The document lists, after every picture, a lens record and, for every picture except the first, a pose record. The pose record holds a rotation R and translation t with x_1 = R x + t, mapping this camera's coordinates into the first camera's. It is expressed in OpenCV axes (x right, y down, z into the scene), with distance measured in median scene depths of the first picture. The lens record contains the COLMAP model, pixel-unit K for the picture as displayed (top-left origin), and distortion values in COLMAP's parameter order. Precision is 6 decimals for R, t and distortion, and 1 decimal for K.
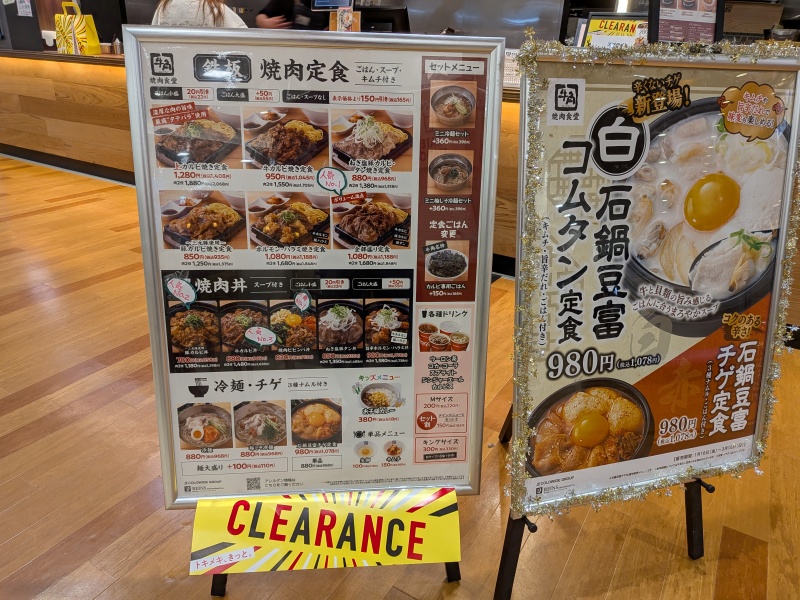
lens RADIAL K [[578.4, 0, 399.5], [0, 578.4, 304.6], [0, 0, 1]] dist [0.115810, -0.224057]
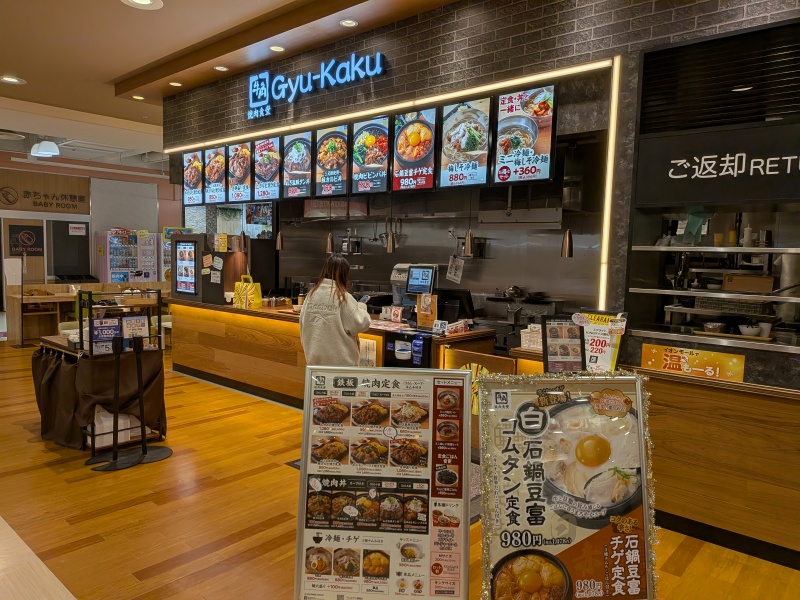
lens RADIAL K [[578.4, 0, 399.5], [0, 578.4, 304.6], [0, 0, 1]] dist [0.115810, -0.224057]
pose [[0.984491, 0.000076, -0.175436, 0.262797], [-0.058609, 0.942689, -0.328486, 0.035467], [0.165357, 0.333674, 0.928073, -1.010365]]
